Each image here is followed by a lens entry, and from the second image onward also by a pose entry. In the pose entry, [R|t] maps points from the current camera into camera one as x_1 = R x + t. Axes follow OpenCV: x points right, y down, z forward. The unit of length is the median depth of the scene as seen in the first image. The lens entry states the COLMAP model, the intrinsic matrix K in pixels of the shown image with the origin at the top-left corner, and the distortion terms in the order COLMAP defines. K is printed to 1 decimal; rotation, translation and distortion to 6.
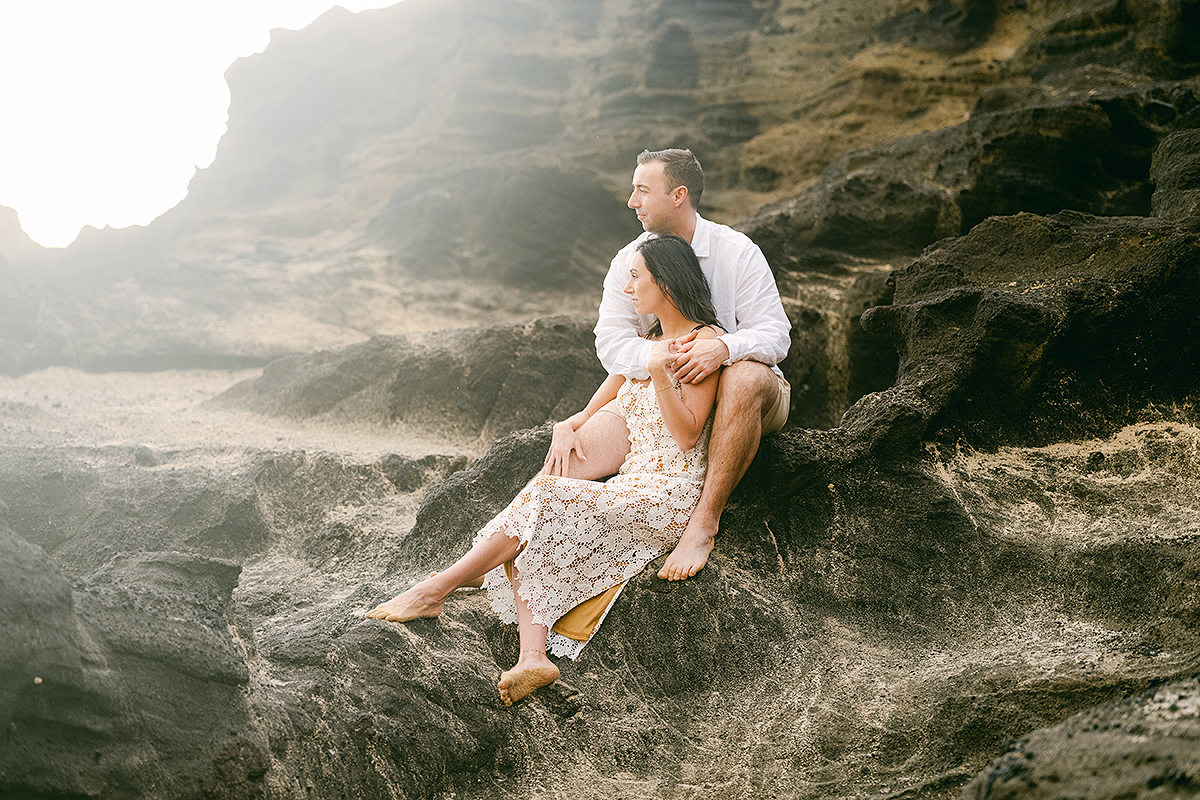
lens RADIAL K [[1521.6, 0, 600.0], [0, 1521.6, 400.3], [0, 0, 1]] dist [-0.004499, 0.000000]
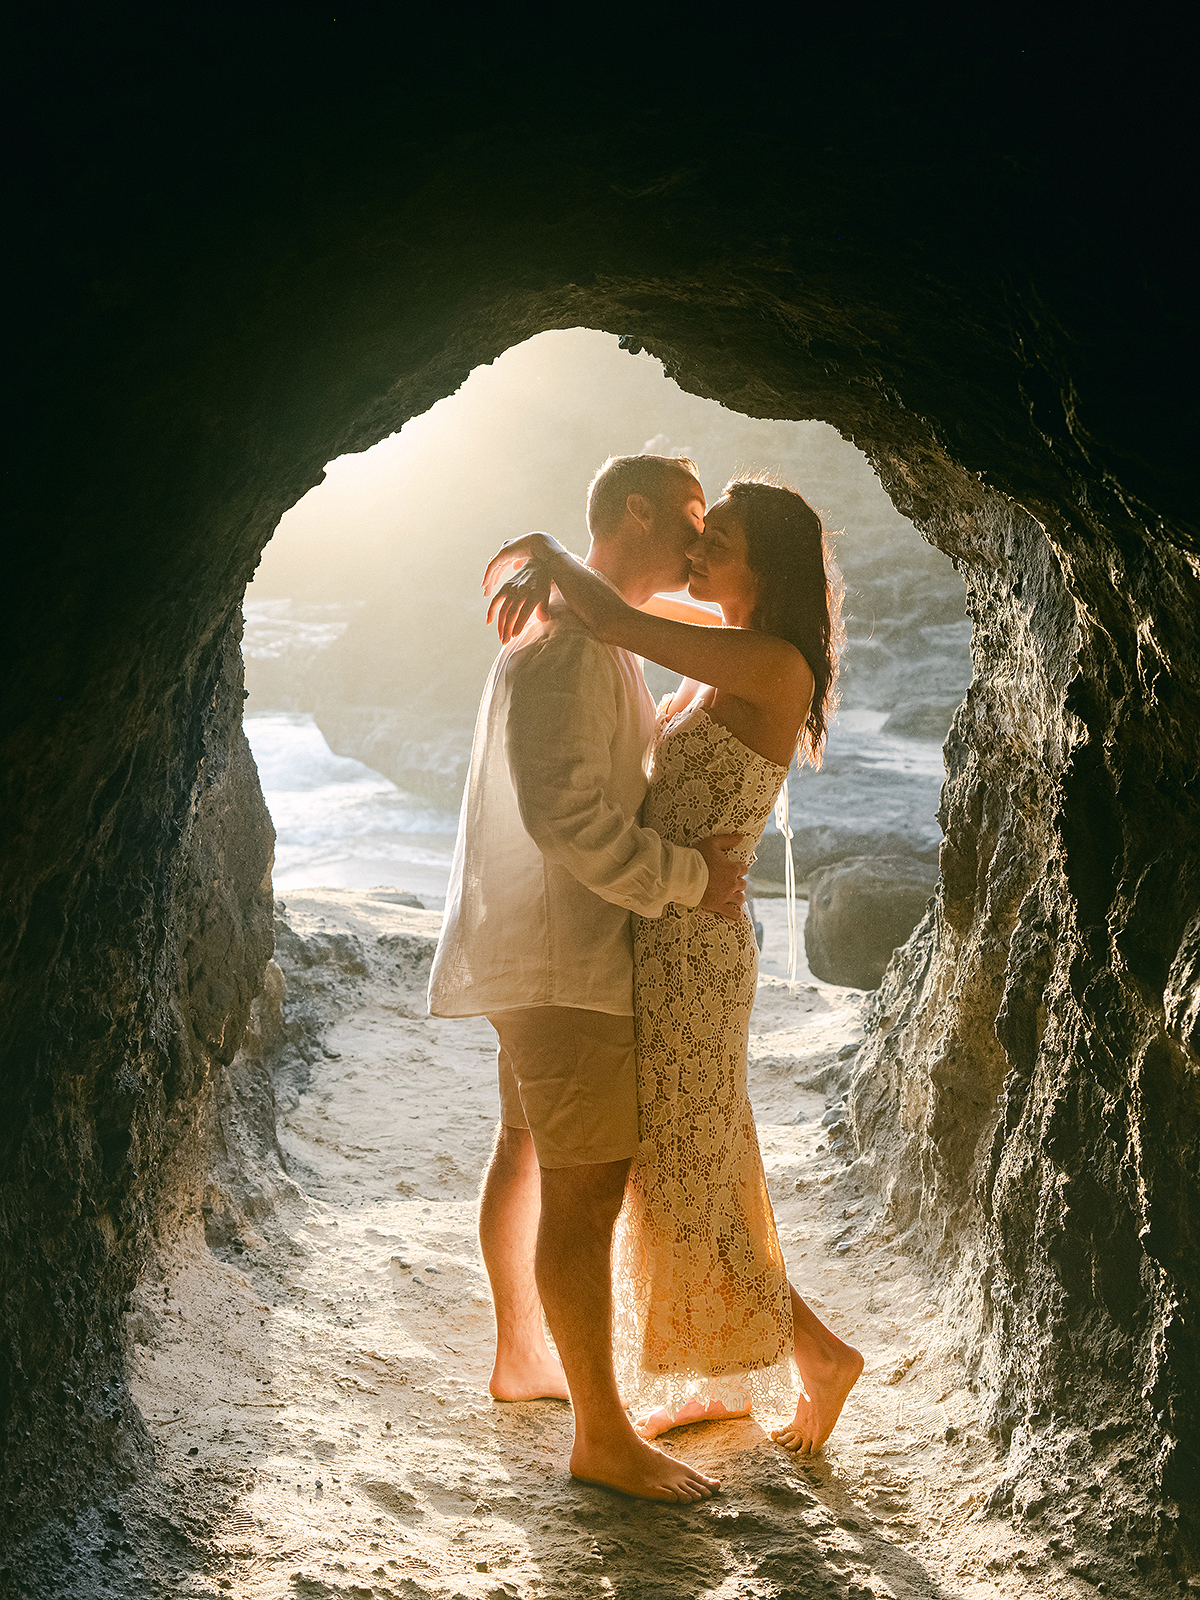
lens RADIAL K [[1195.9, 0, 600.0], [0, 1195.9, 800.1], [0, 0, 1]] dist [0.000336, -0.000011]
pose [[0.999043, 0.013724, -0.041542, -0.603573], [-0.005396, 0.980929, 0.194291, -0.148988], [0.043416, -0.193881, 0.980064, -2.742346]]
